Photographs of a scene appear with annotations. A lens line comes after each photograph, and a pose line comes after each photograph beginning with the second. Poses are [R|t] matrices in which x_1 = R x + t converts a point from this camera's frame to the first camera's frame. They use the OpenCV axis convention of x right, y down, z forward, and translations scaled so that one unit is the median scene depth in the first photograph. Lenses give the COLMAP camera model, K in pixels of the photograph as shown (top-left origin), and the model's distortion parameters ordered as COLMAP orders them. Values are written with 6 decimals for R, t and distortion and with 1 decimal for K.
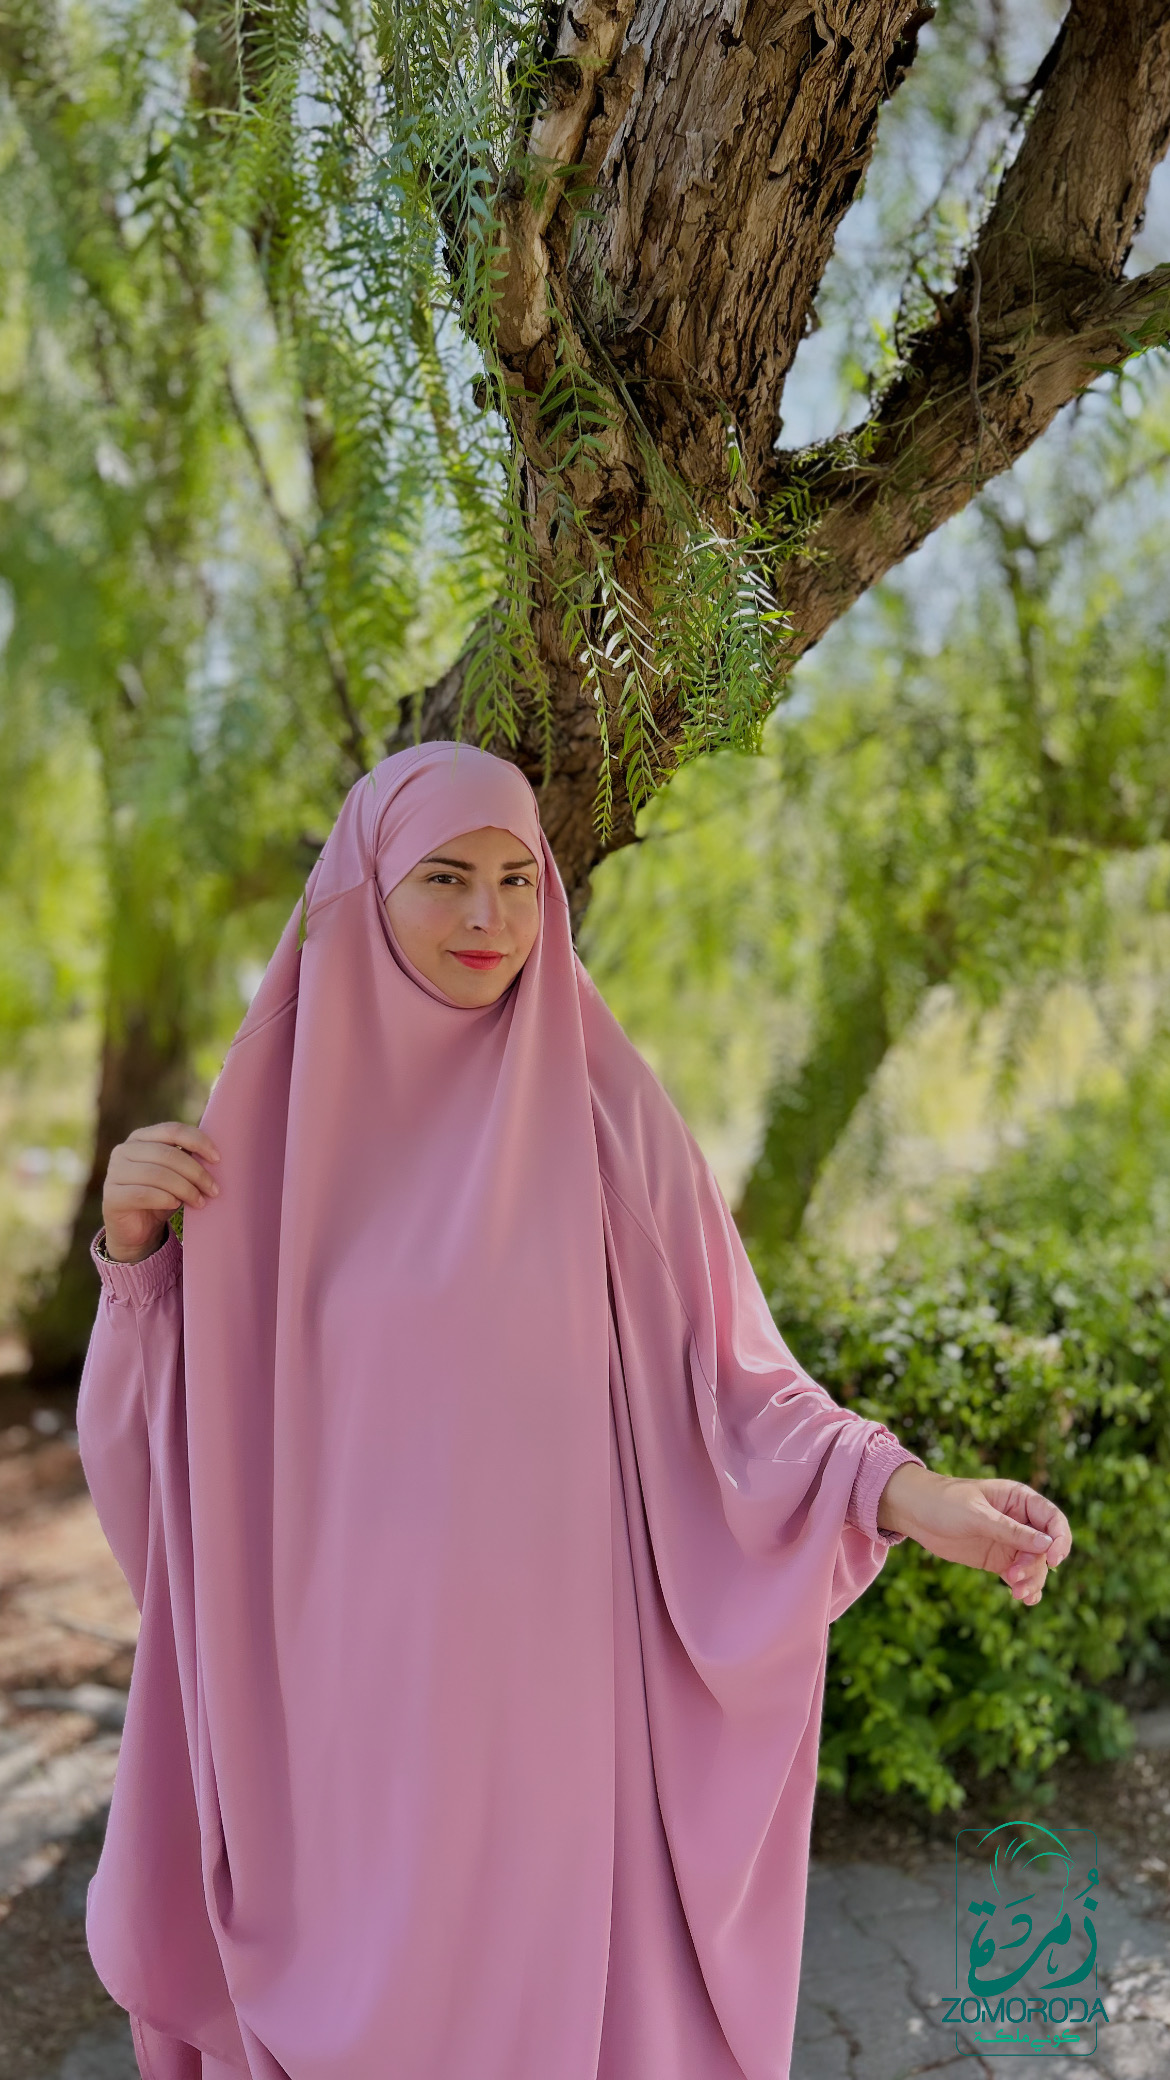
lens RADIAL K [[1587.6, 0, 553.5], [0, 1587.6, 1038.5], [0, 0, 1]] dist [-0.008418, -0.003129]
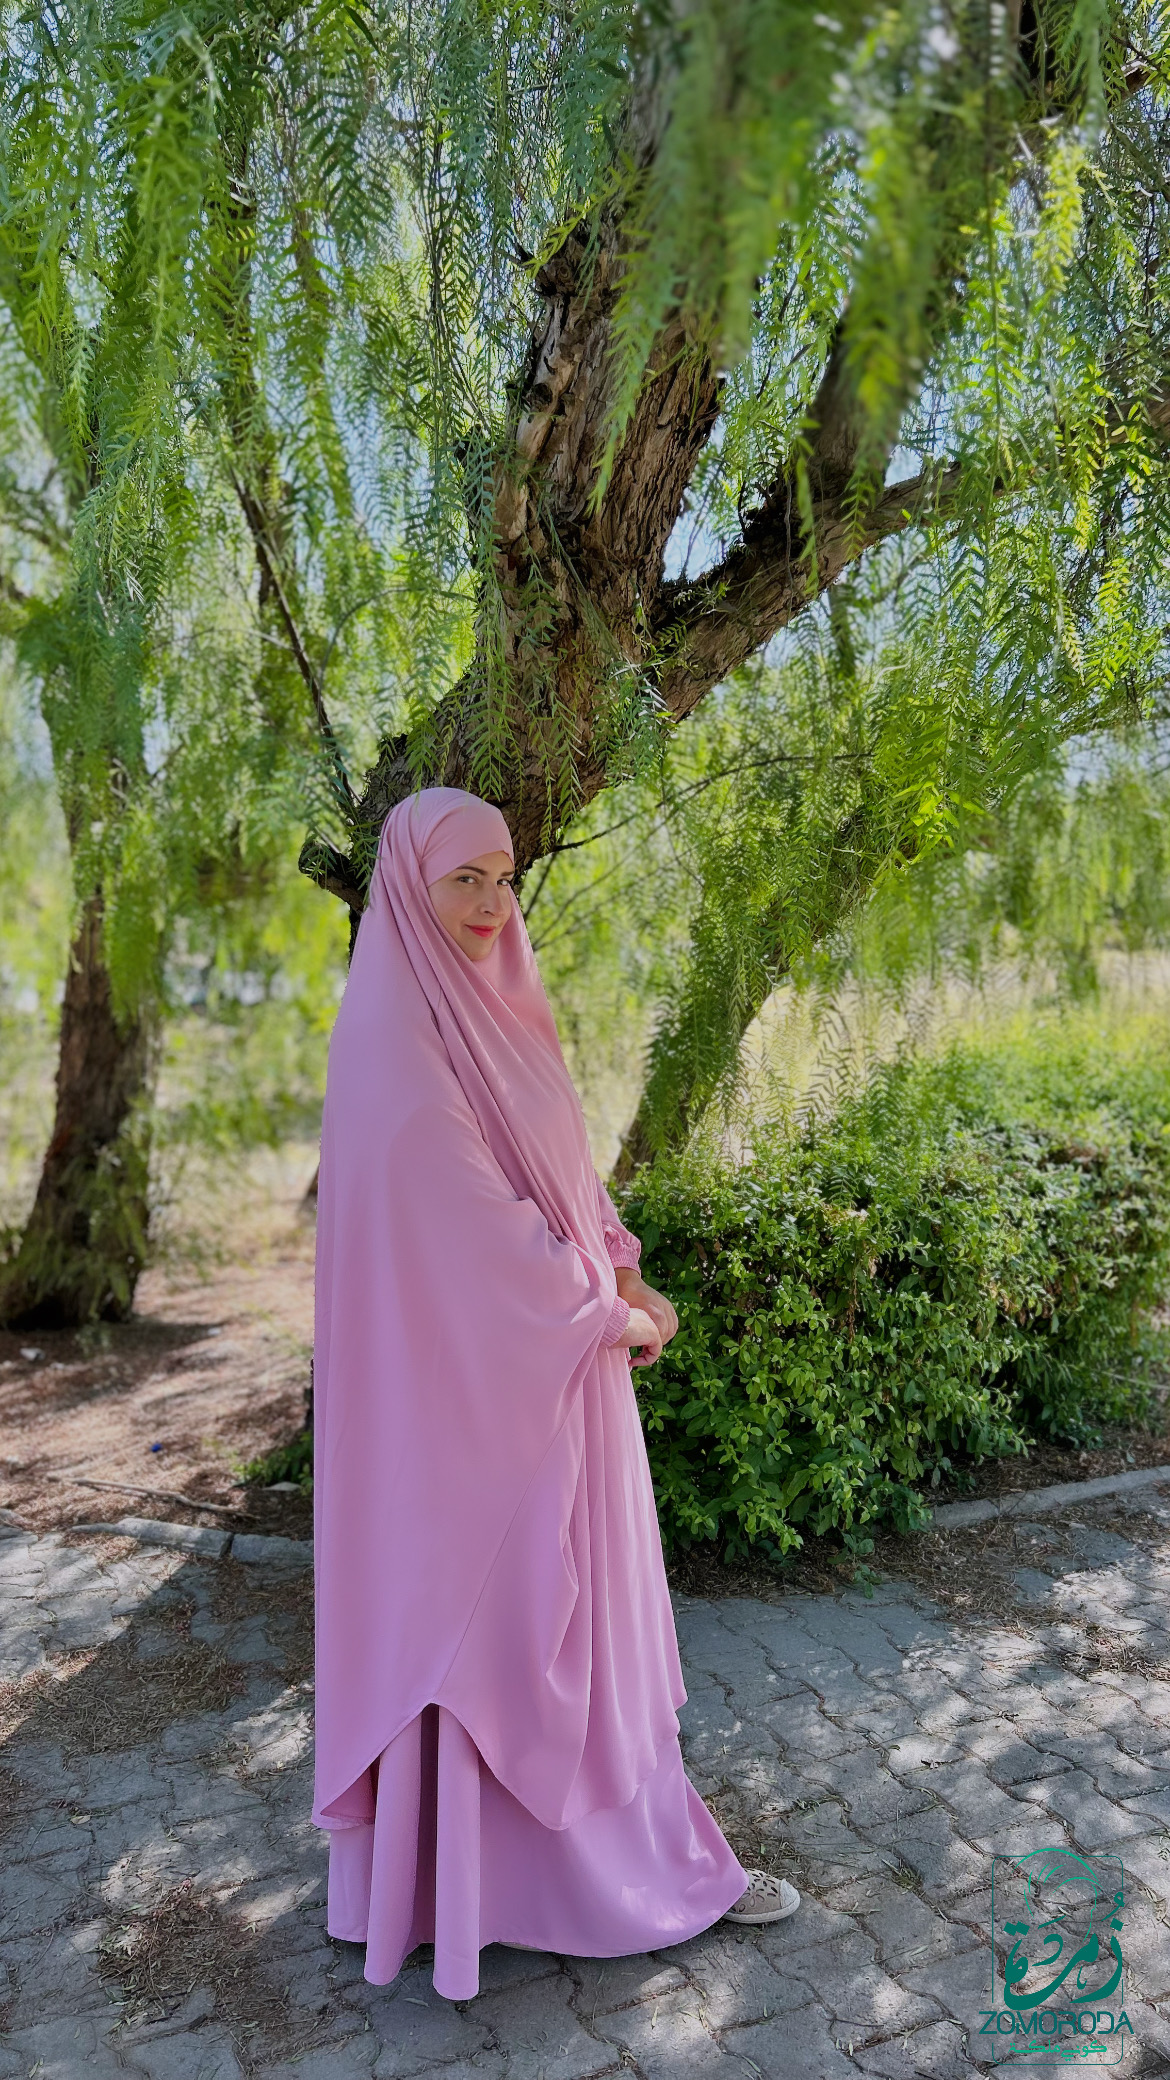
lens RADIAL K [[1573.4, 0, 589.9], [0, 1573.4, 1030.0], [0, 0, 1]] dist [0.005112, -0.017887]
pose [[0.994151, -0.012630, 0.107259, -0.076148], [0.013723, 0.999861, -0.009459, 0.049838], [-0.107124, 0.010875, 0.994186, -0.388062]]
